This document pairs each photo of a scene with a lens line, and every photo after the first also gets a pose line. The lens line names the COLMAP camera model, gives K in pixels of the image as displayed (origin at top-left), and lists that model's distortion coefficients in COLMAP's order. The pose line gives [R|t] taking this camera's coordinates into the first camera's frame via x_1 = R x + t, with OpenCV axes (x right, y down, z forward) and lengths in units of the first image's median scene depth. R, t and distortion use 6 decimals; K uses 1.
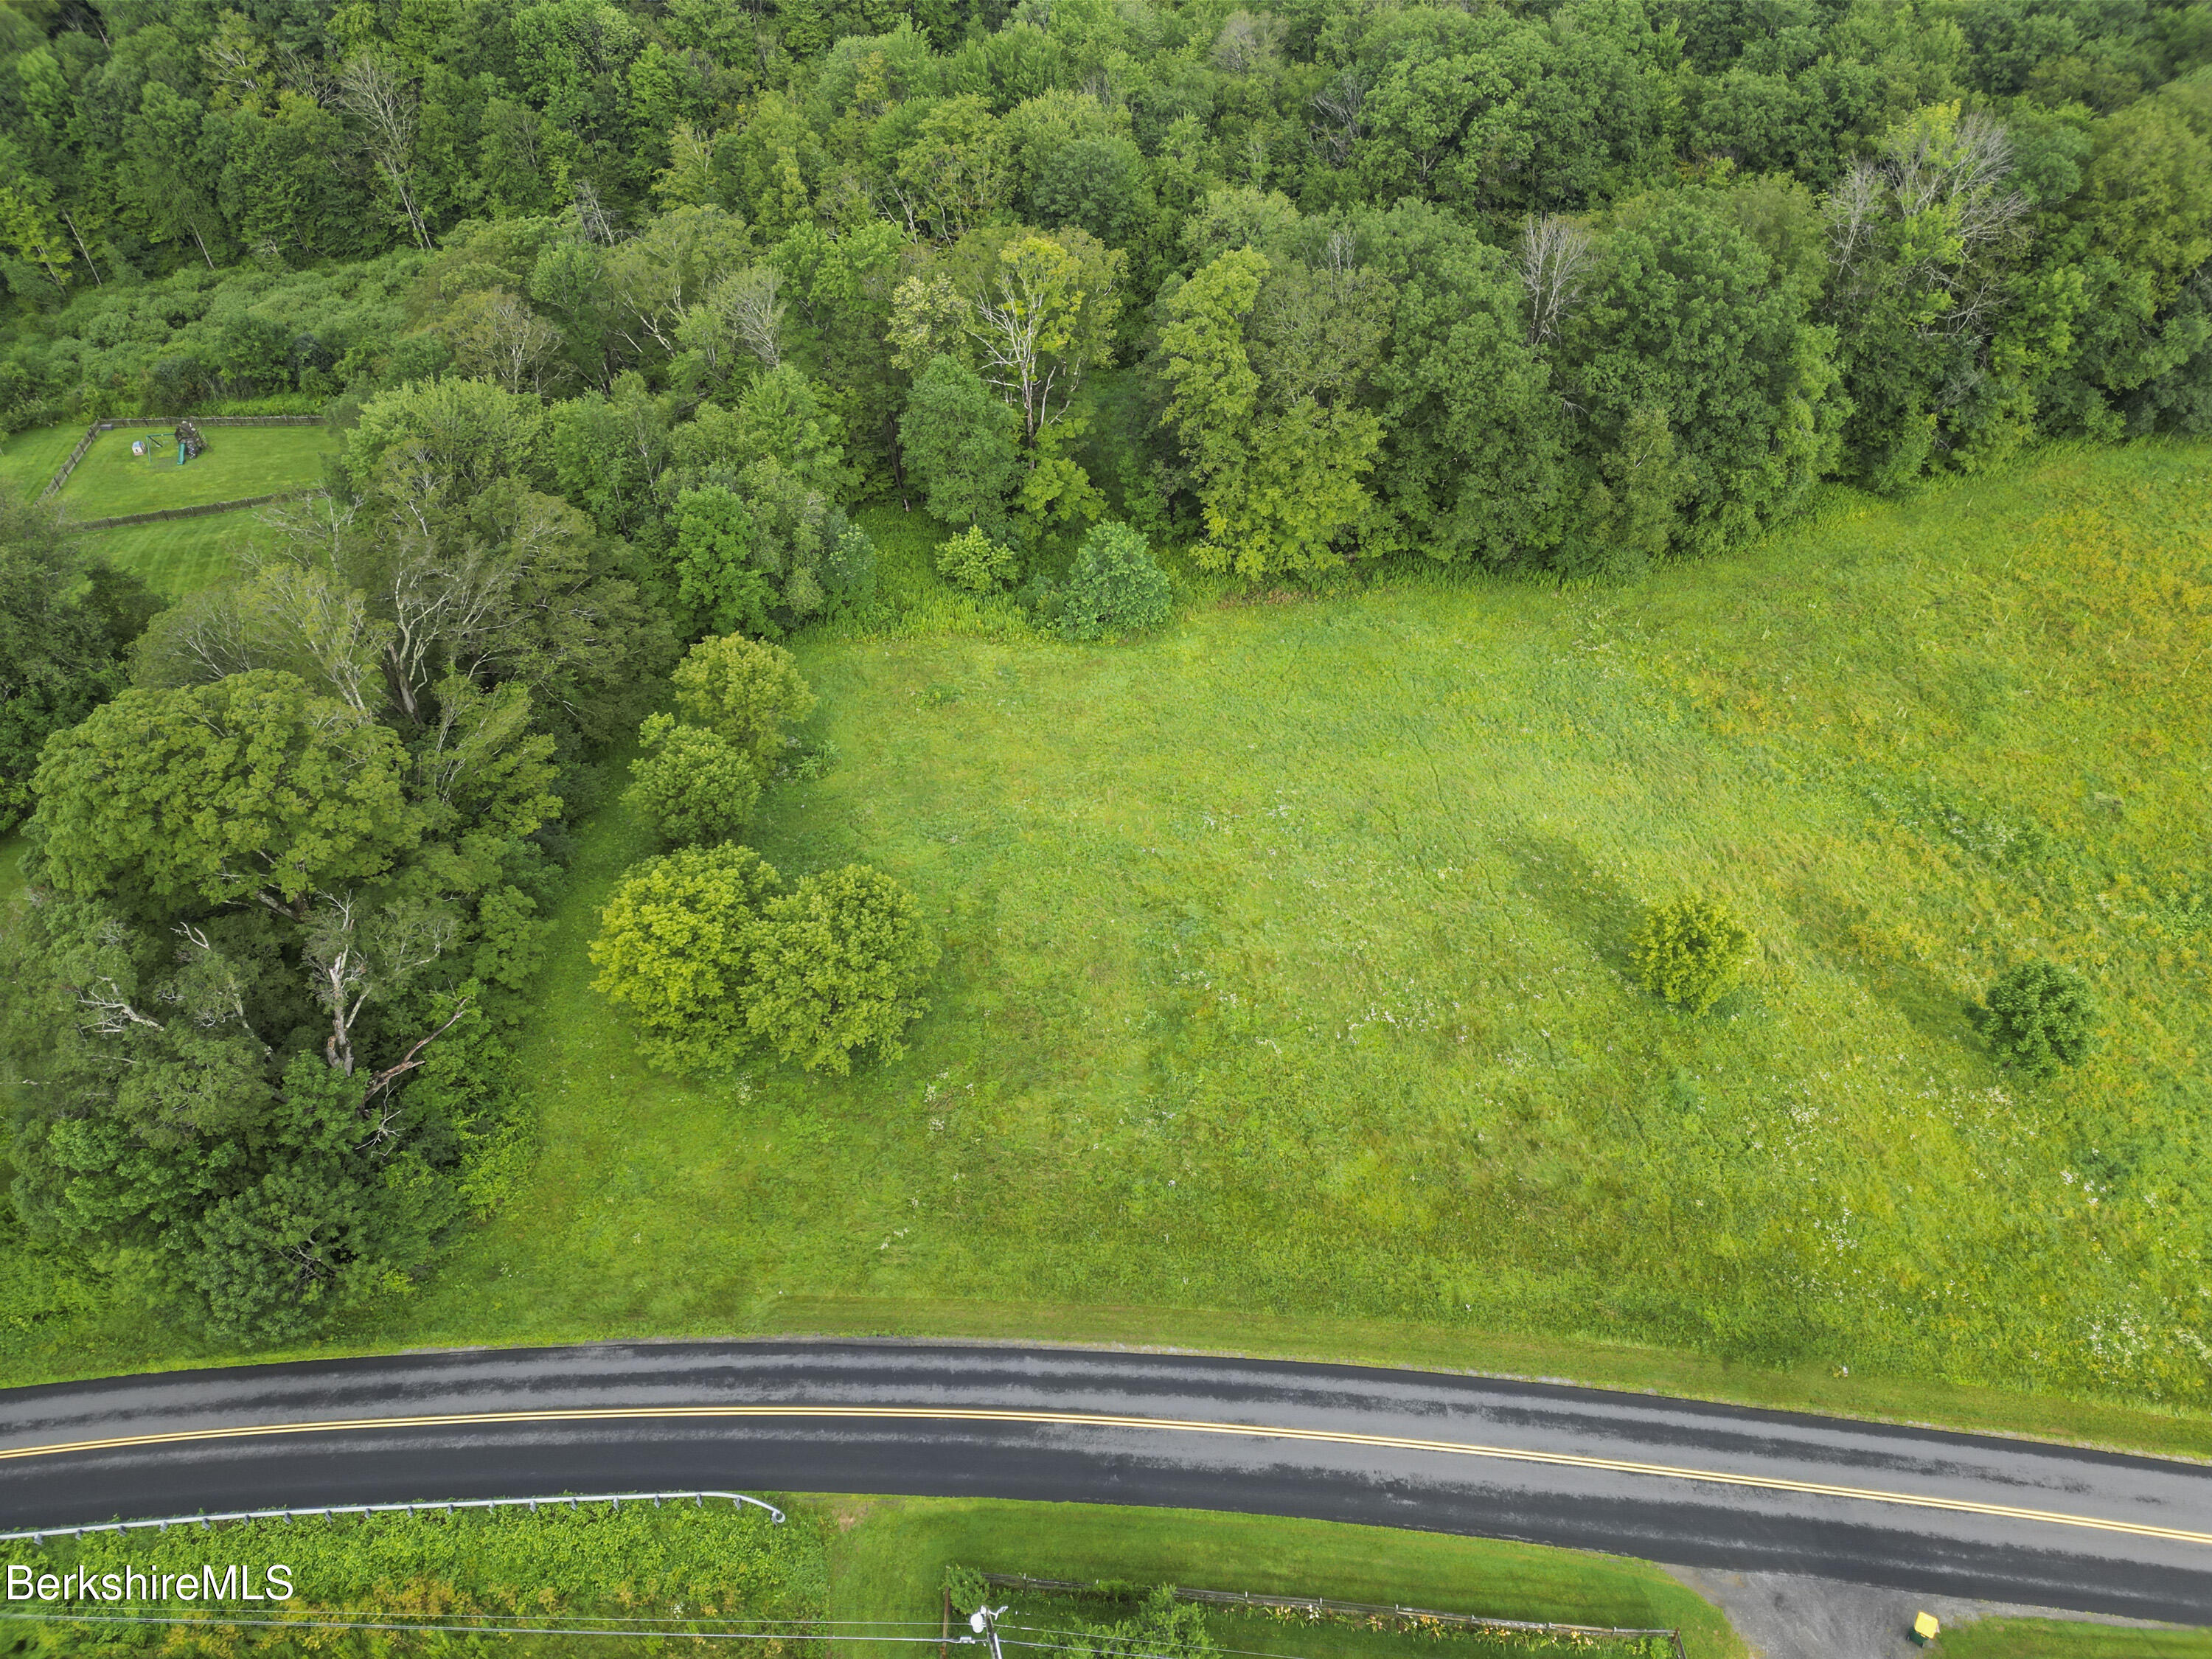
lens RADIAL K [[1538.0, 0, 1104.5], [0, 1538.0, 805.4], [0, 0, 1]] dist [0.081796, -0.076954]
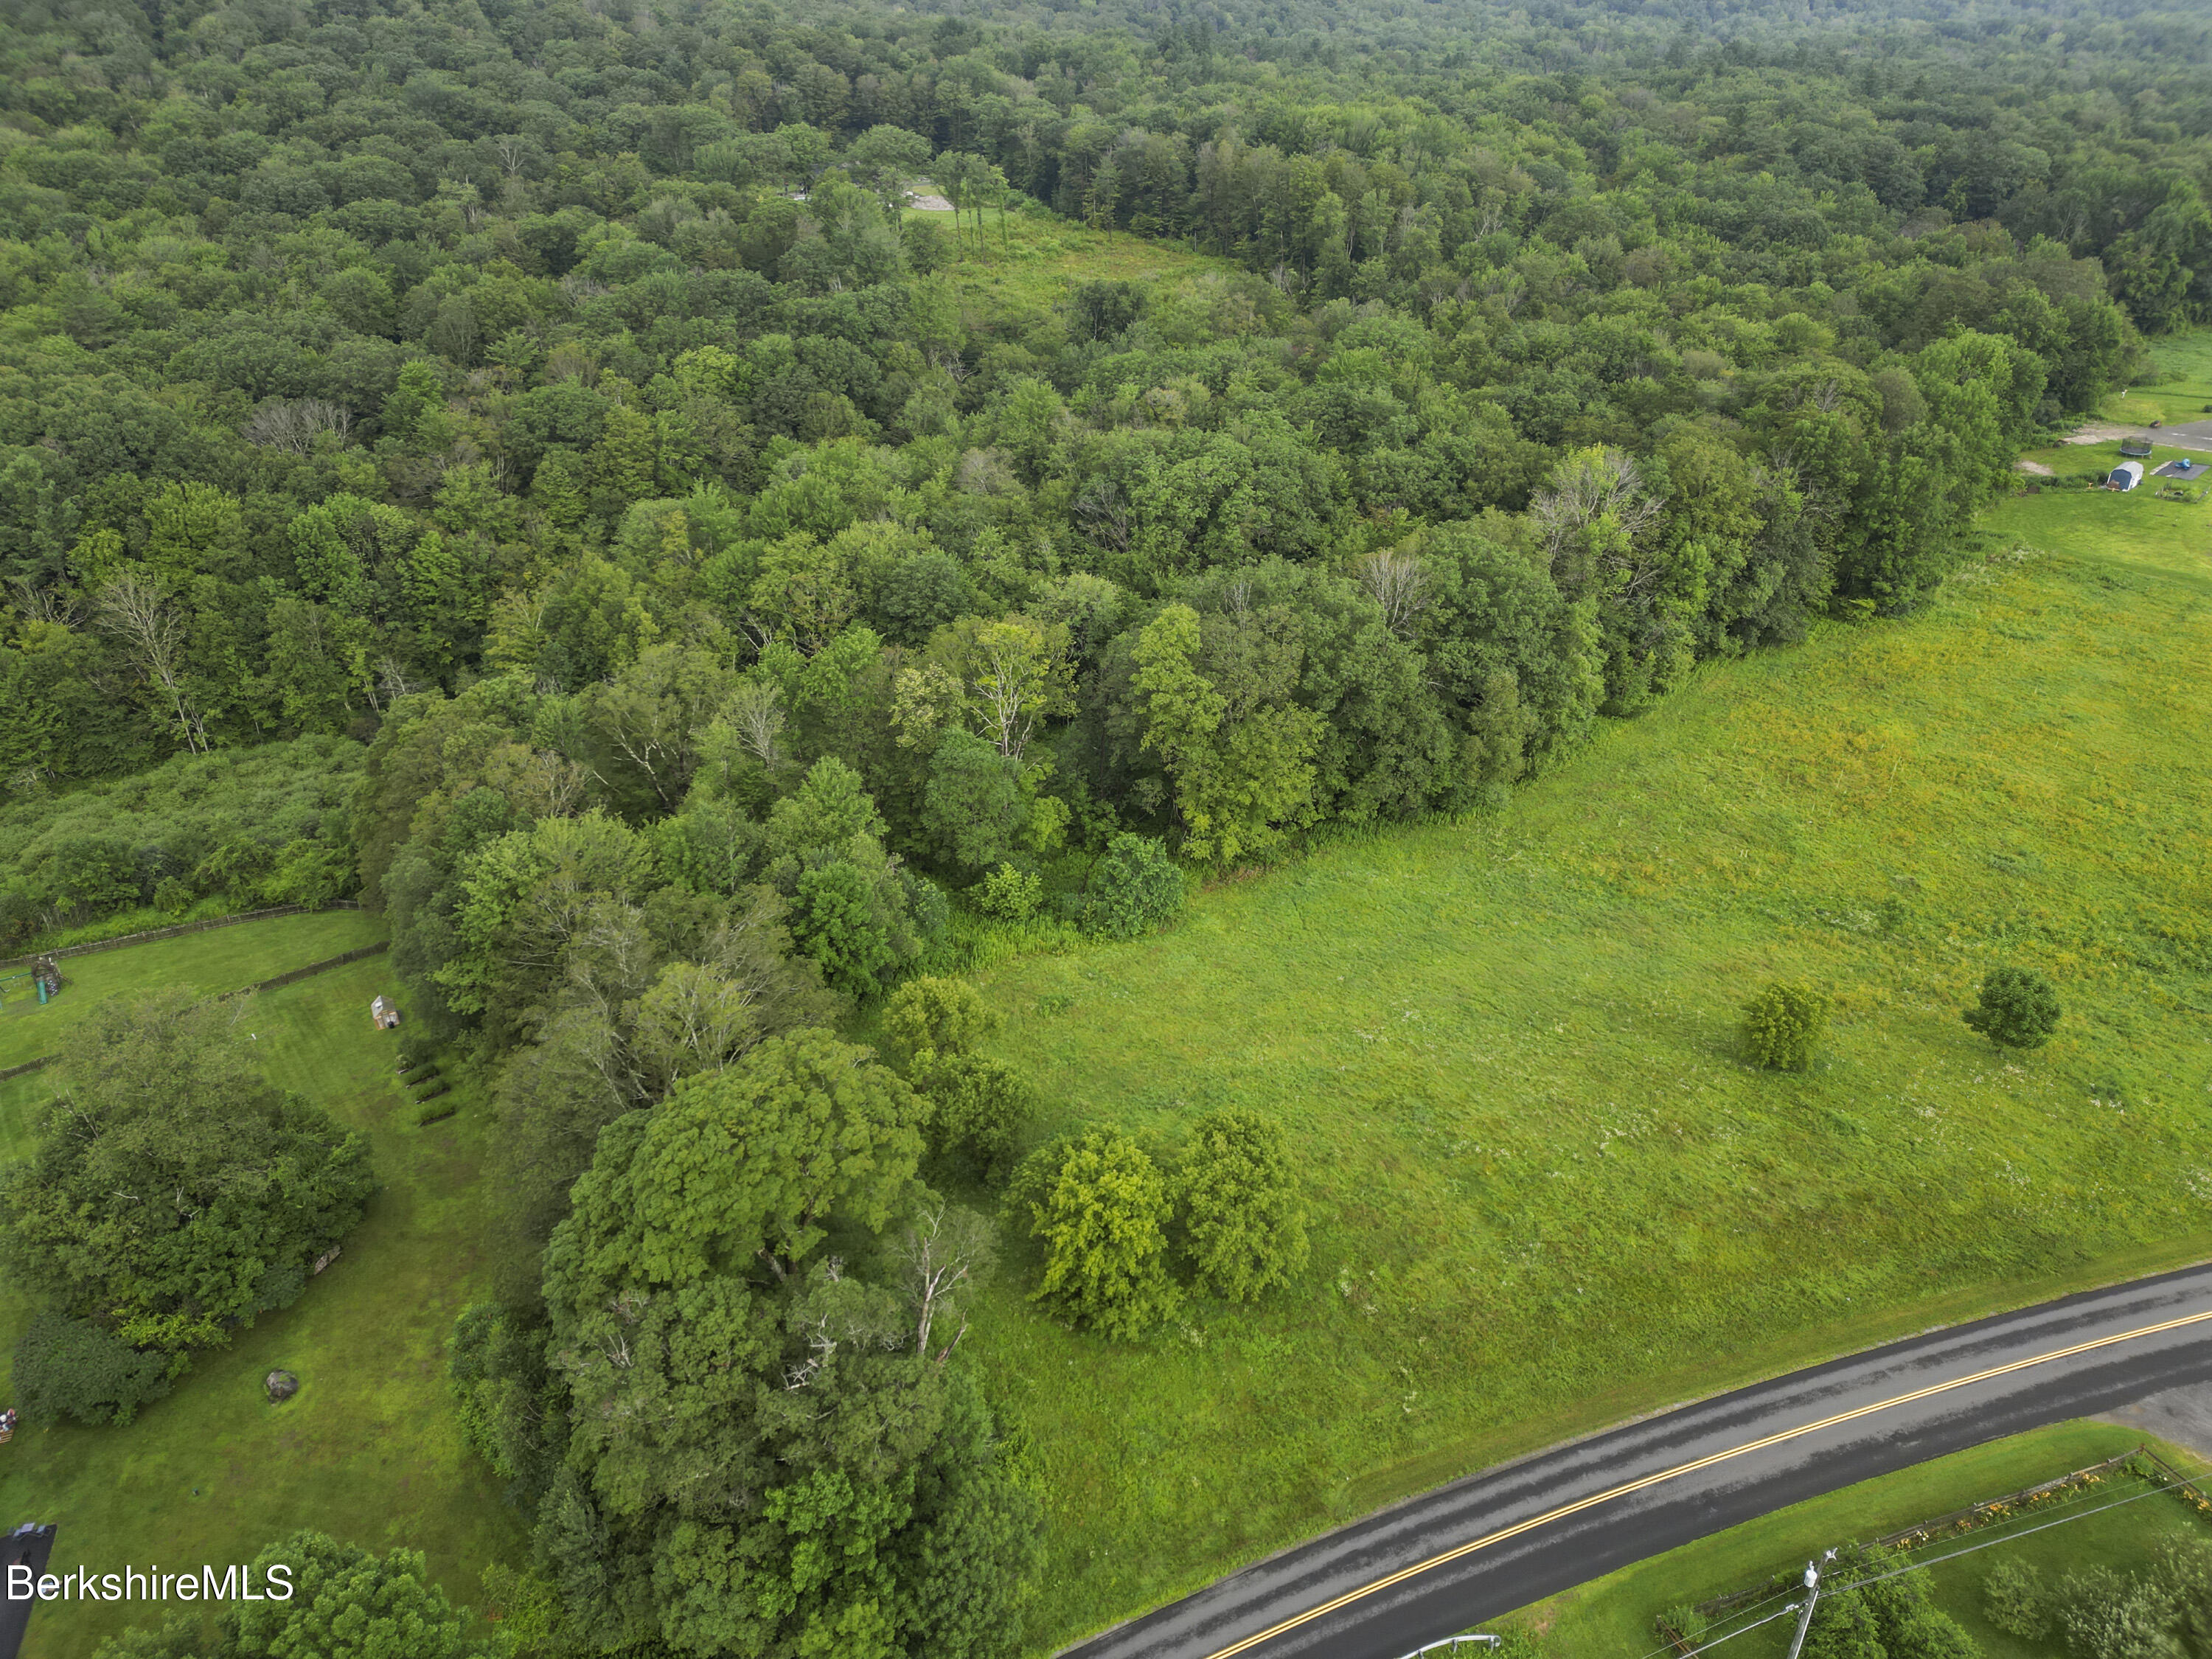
lens RADIAL K [[1538.0, 0, 1104.5], [0, 1538.0, 805.4], [0, 0, 1]] dist [0.081796, -0.076954]
pose [[0.919434, -0.180599, 0.349321, -0.416312], [0.261347, 0.944374, -0.199640, 0.022386], [-0.293835, 0.274850, 0.915488, -0.062525]]
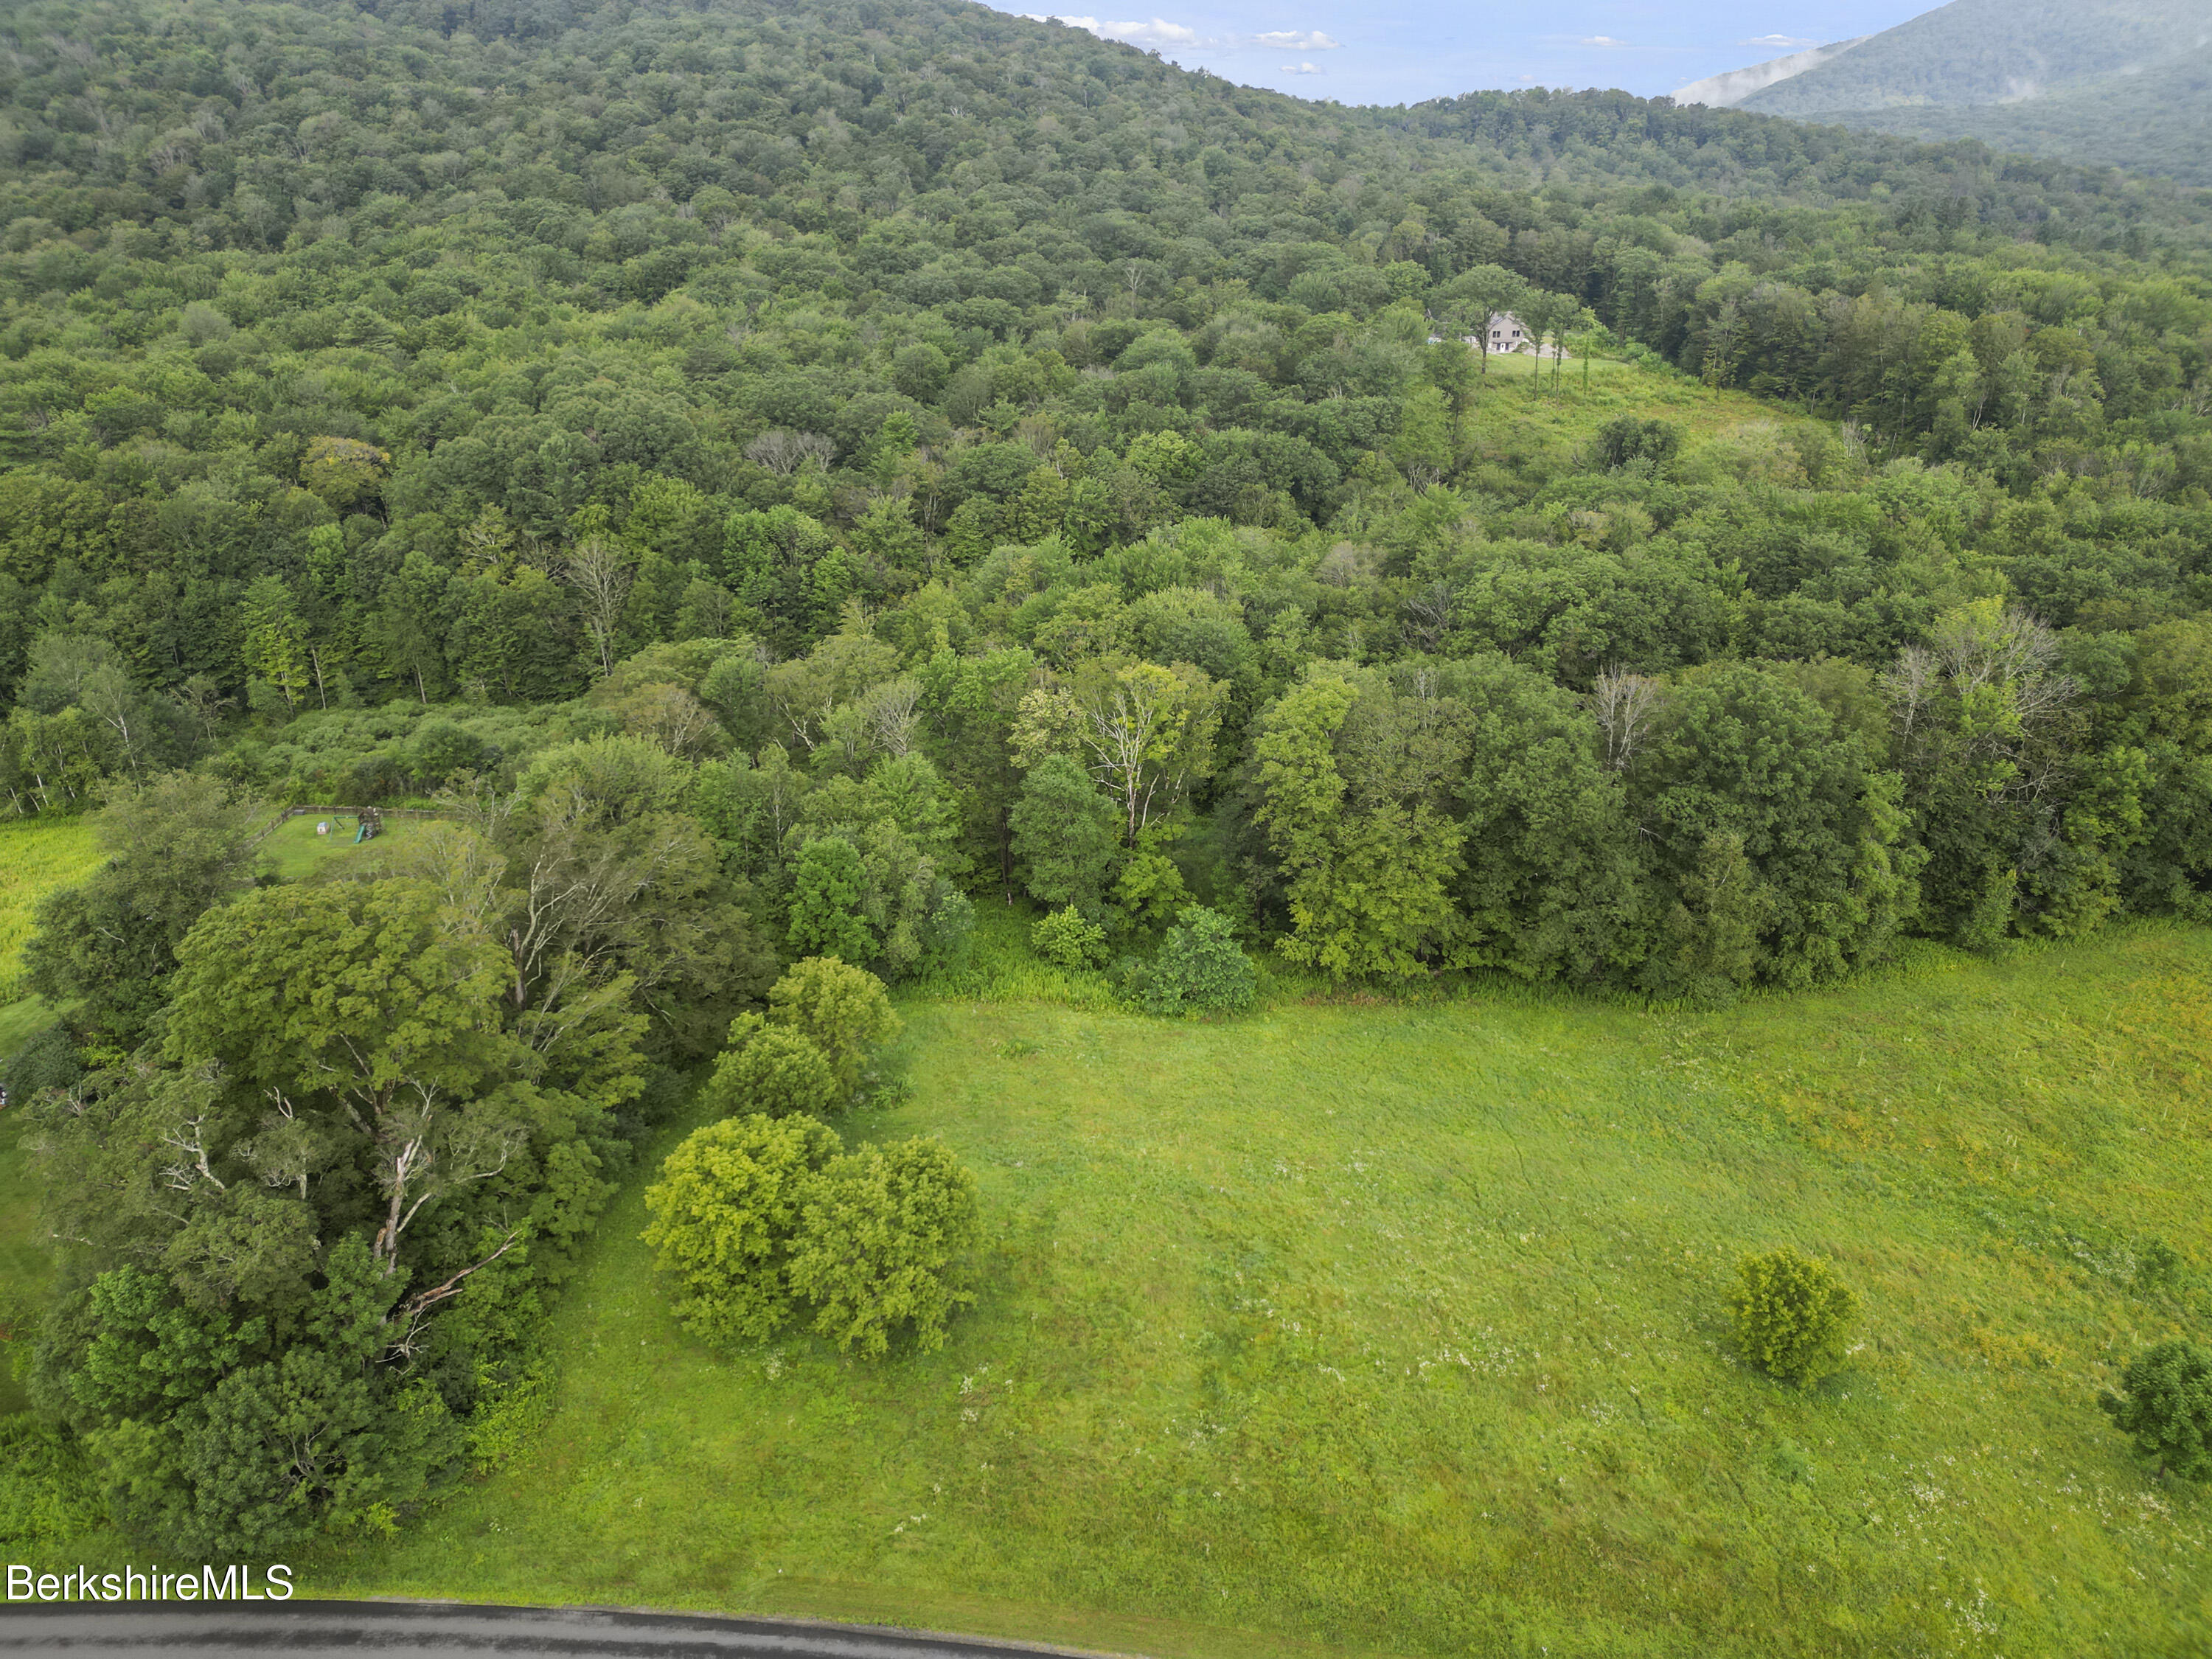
lens RADIAL K [[1547.1, 0, 1104.2], [0, 1547.1, 806.9], [0, 0, 1]] dist [0.085671, -0.082244]
pose [[0.995196, 0.061808, -0.075919, 0.014500], [-0.084483, 0.934047, -0.347013, 0.123710], [0.049464, 0.351760, 0.934782, -0.007979]]
